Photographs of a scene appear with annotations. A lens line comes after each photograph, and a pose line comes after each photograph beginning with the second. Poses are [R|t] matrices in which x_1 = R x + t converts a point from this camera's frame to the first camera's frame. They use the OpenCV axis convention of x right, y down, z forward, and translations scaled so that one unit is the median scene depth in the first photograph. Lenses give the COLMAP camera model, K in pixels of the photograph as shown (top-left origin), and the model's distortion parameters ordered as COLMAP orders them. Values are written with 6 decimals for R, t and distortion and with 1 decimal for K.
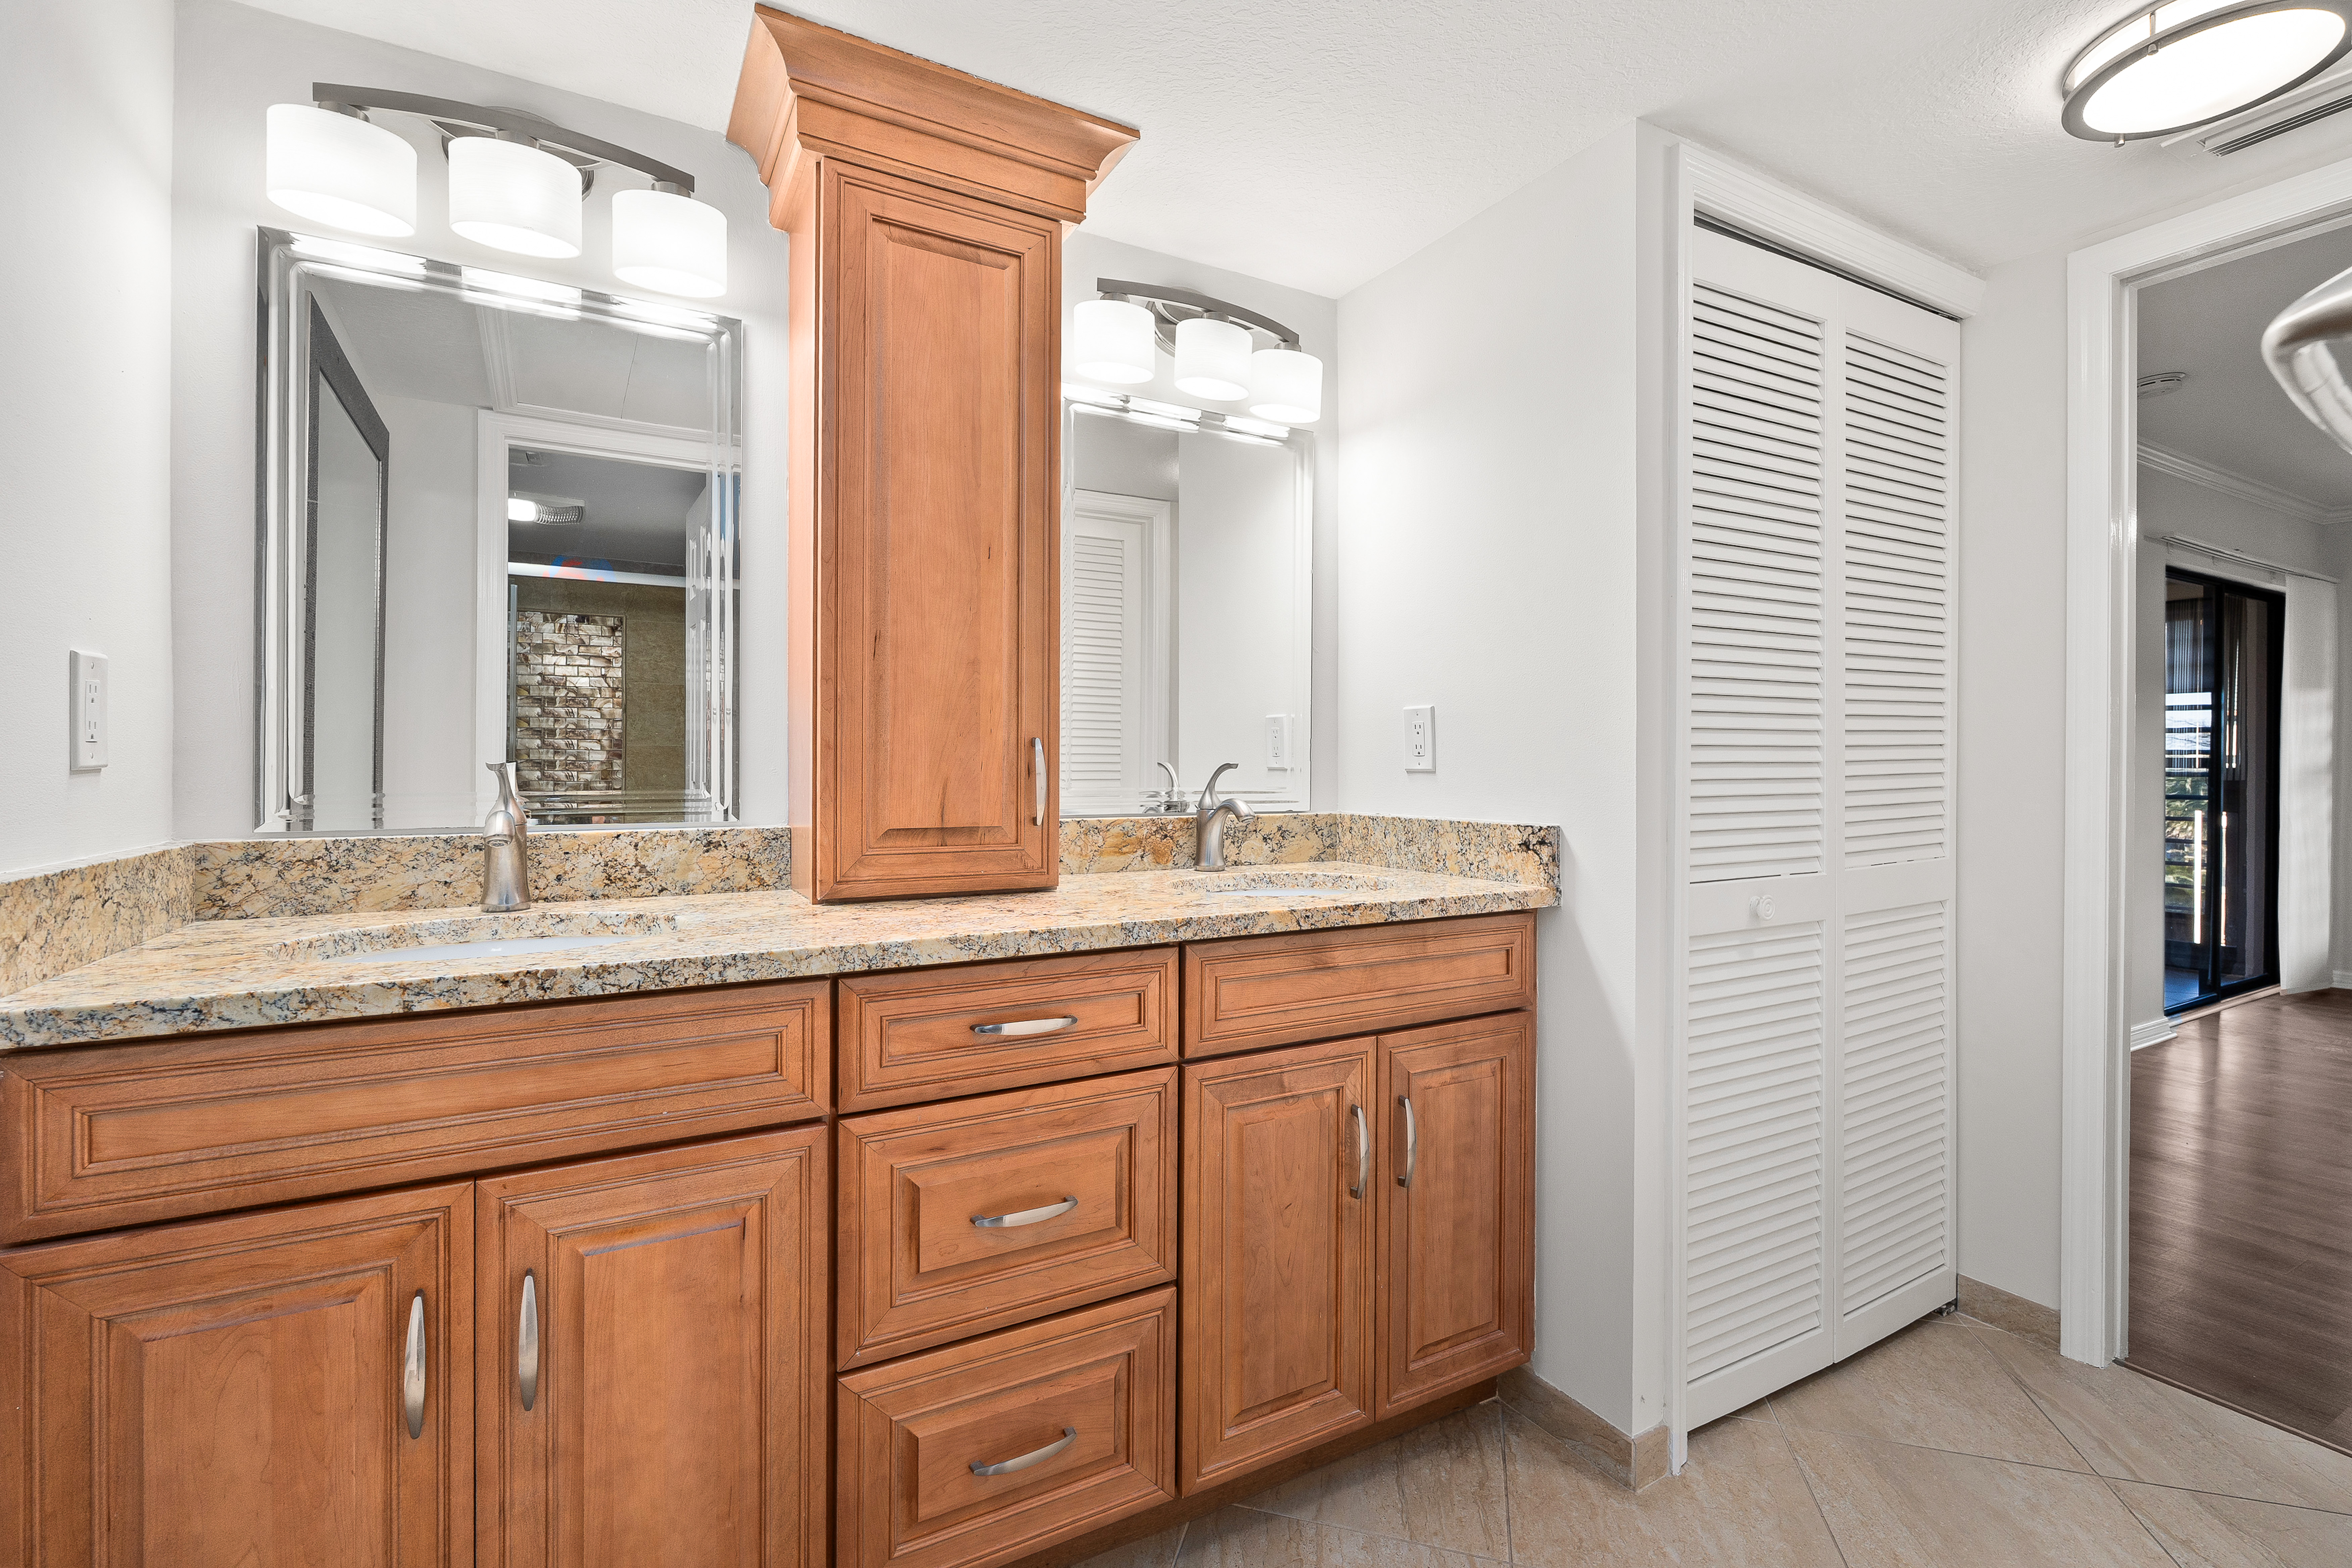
lens RADIAL K [[1071.1, 0, 1173.3], [0, 1071.1, 768.0], [0, 0, 1]] dist [0.020263, -0.000162]
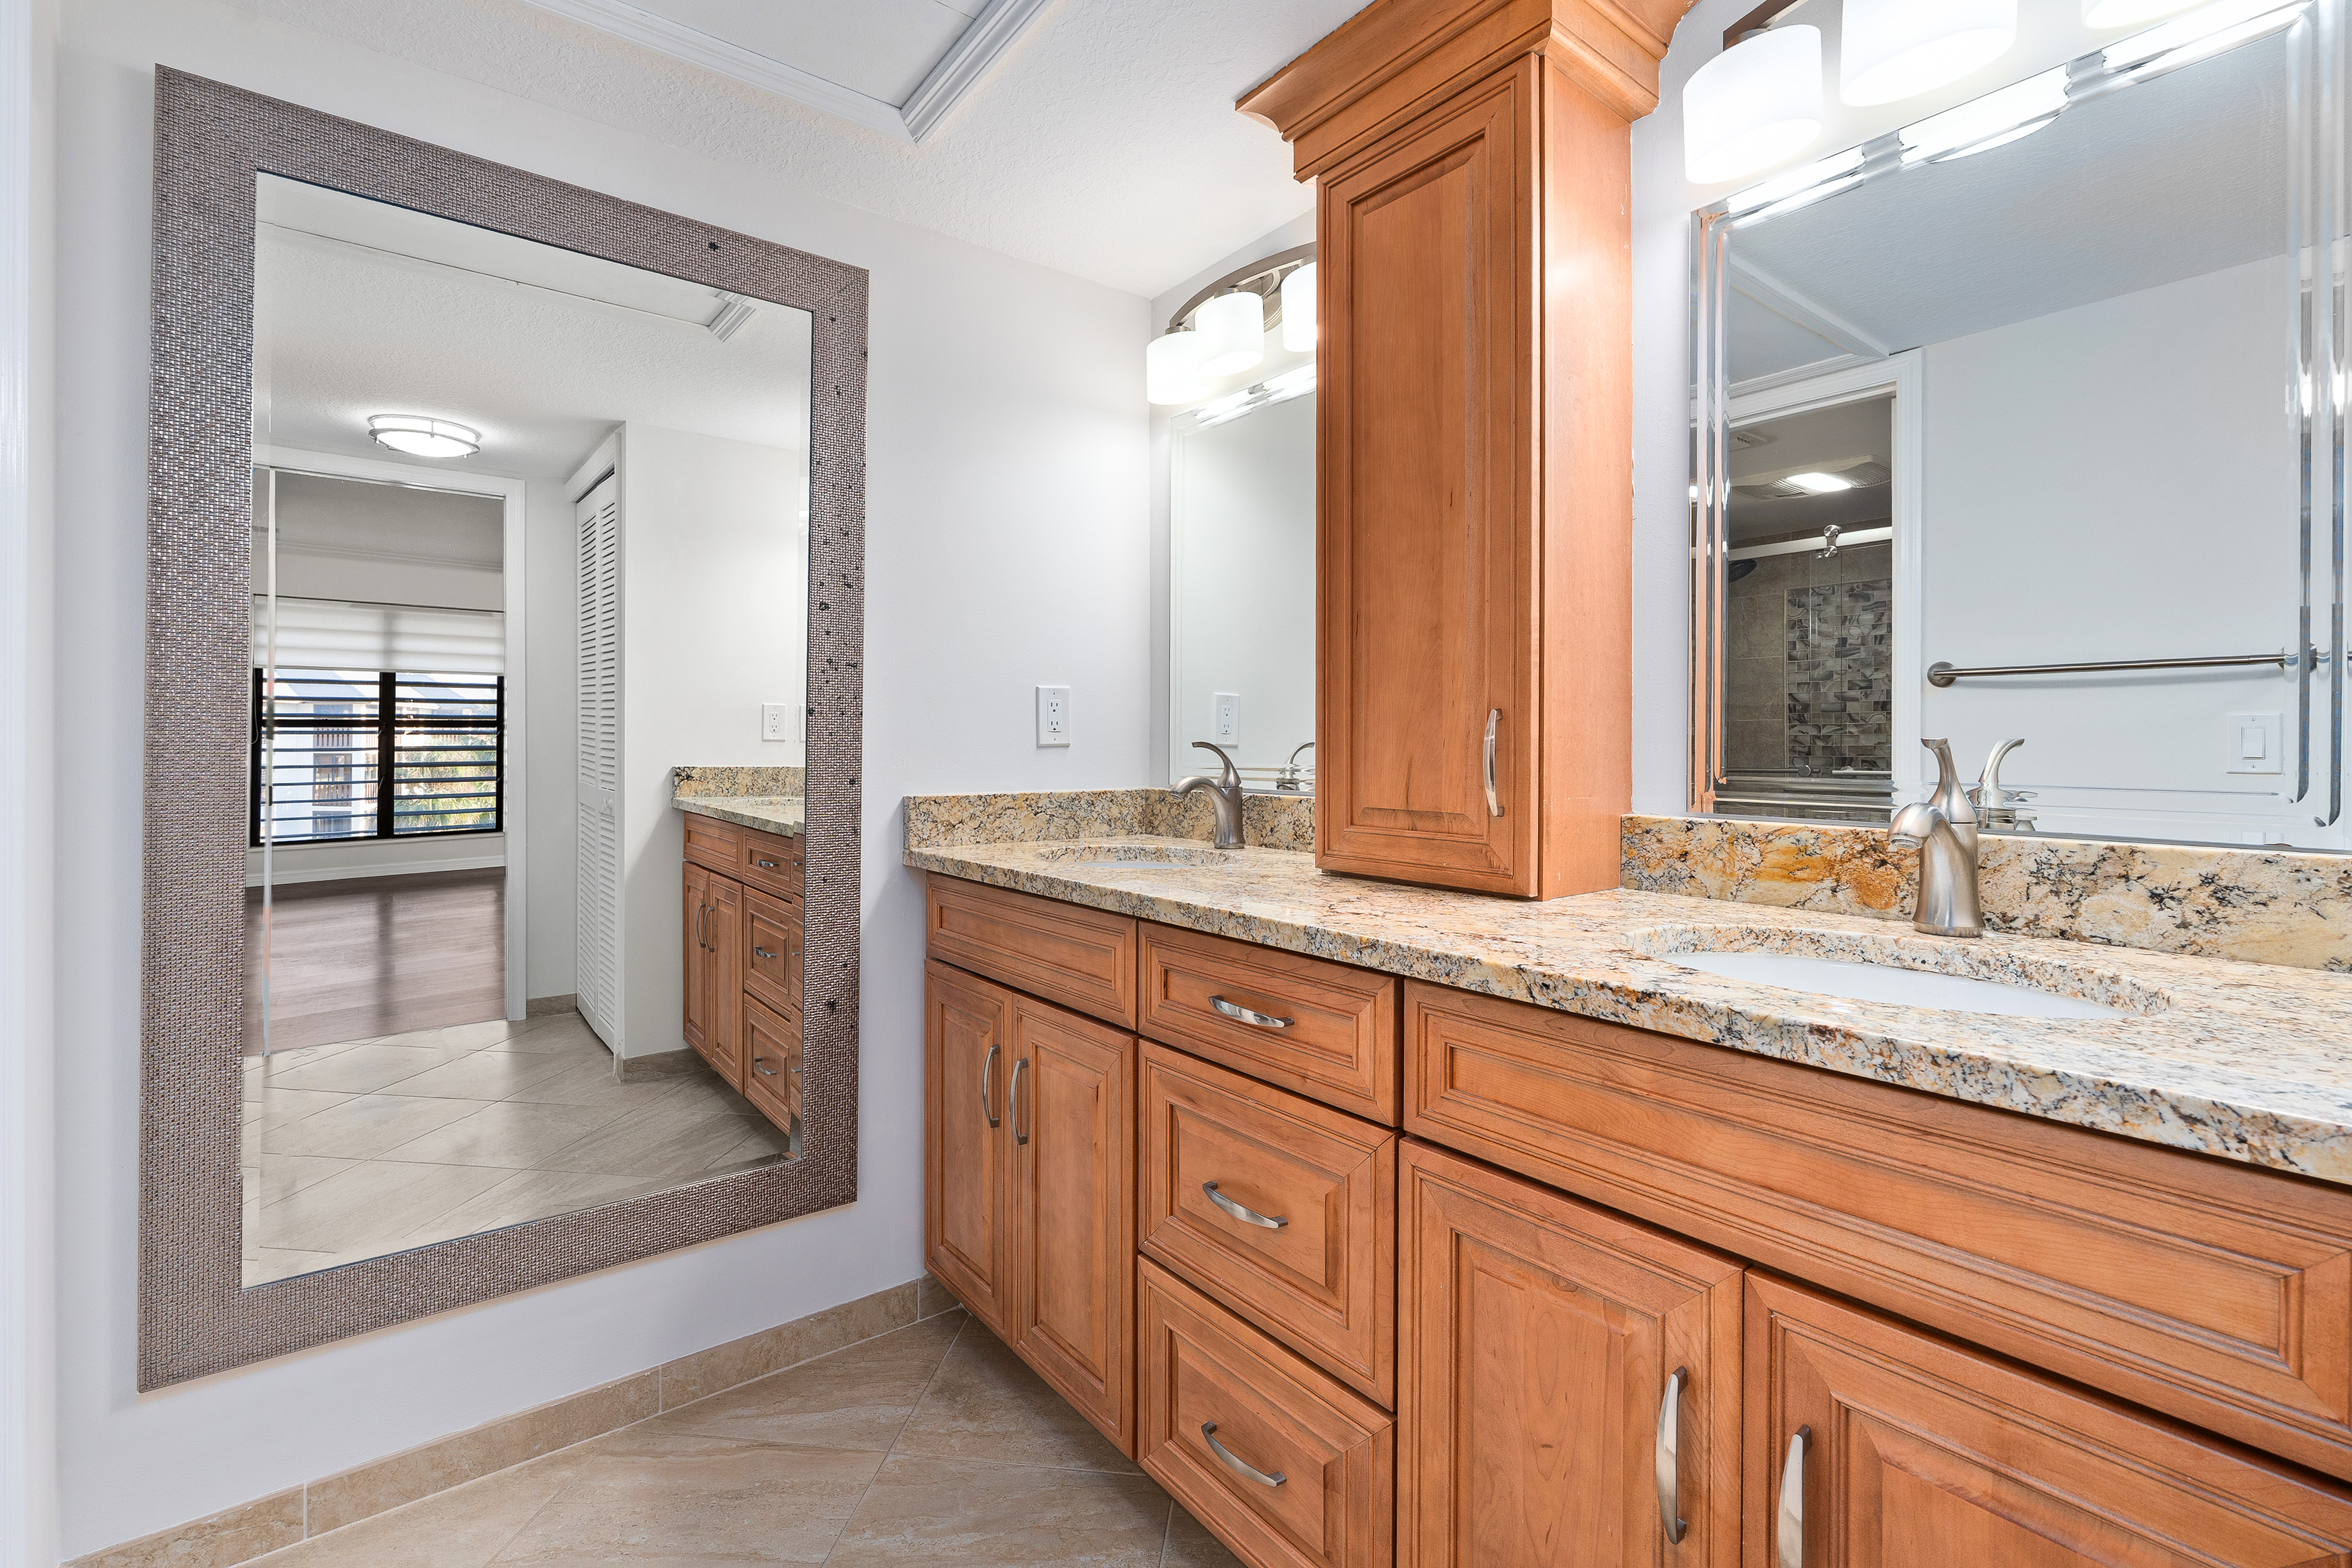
lens RADIAL K [[1058.4, 0, 1166.6], [0, 1058.4, 748.4], [0, 0, 1]] dist [0.025315, 0.000010]
pose [[0.139283, 0.000189, -0.990253, 0.692832], [-0.005150, 0.999987, -0.000534, 0.003795], [0.990239, 0.005174, 0.139282, 0.692497]]
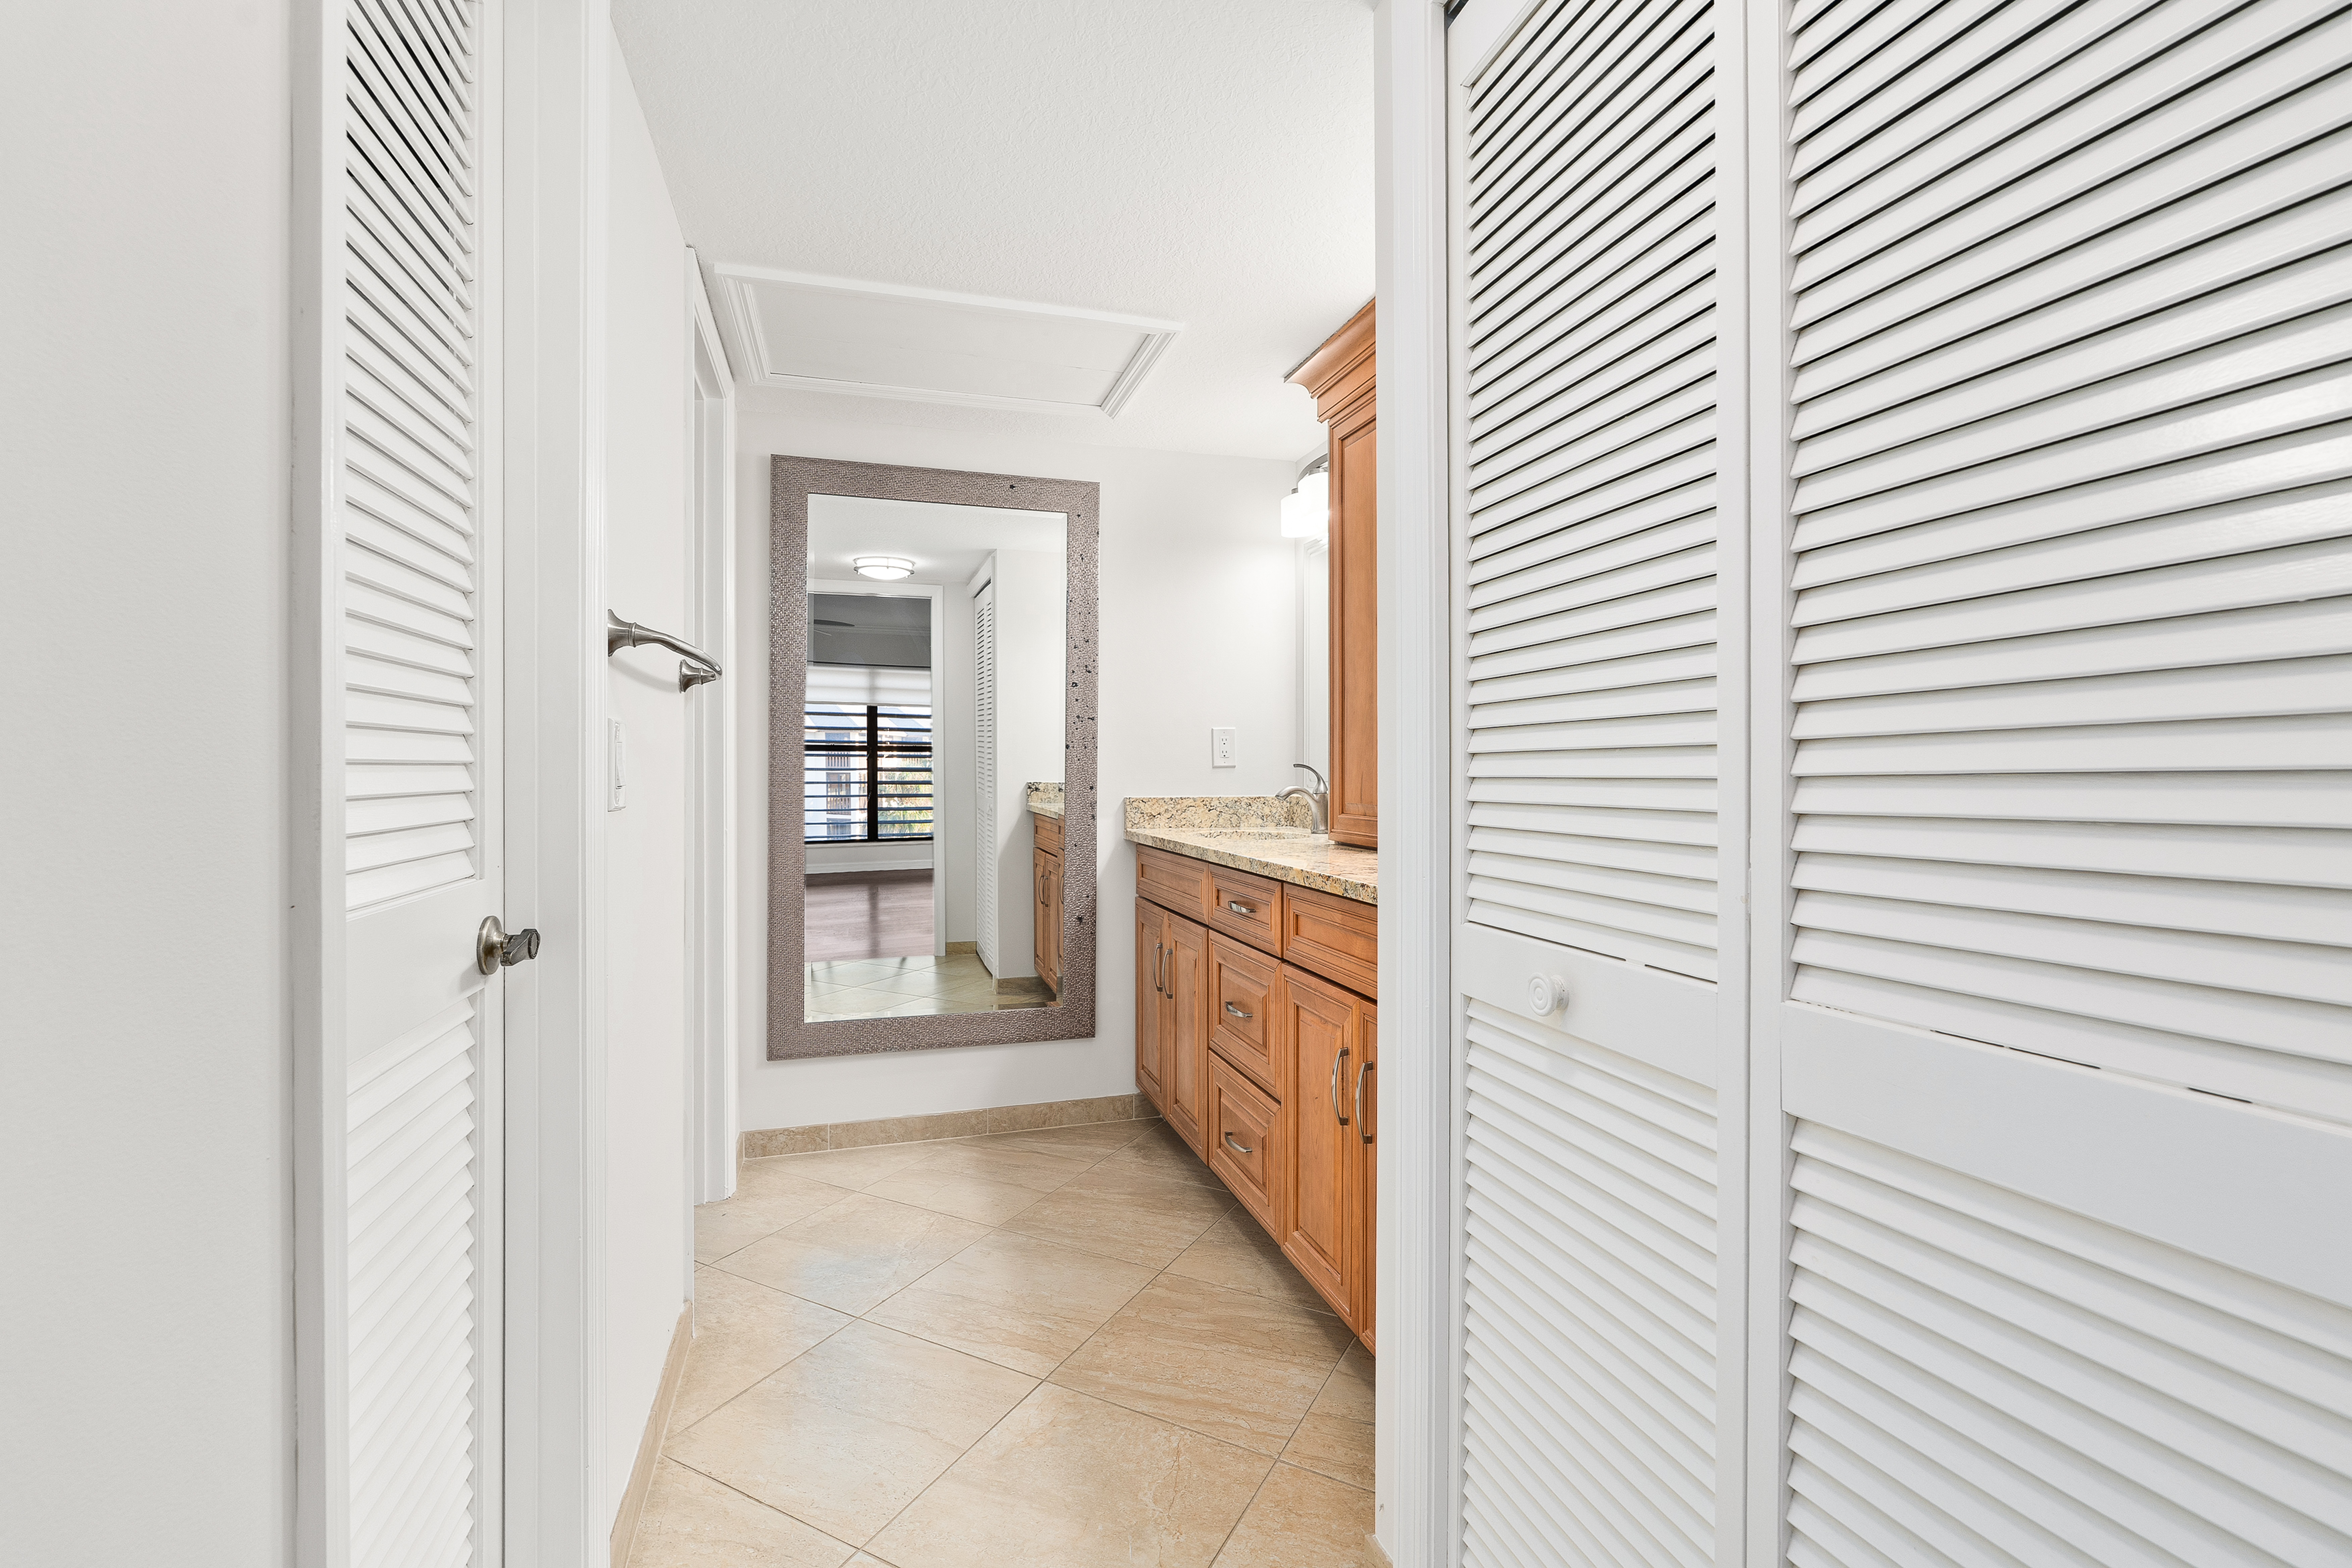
lens RADIAL K [[1061.5, 0, 1176.0], [0, 1061.5, 784.0], [0, 0, 1]] dist [0.095726, 0.000012]
pose [[-0.213484, 0.011741, -0.976876, 1.421838], [-0.006279, 0.999891, 0.013389, 0.007652], [0.976926, 0.008992, -0.213387, 1.110342]]
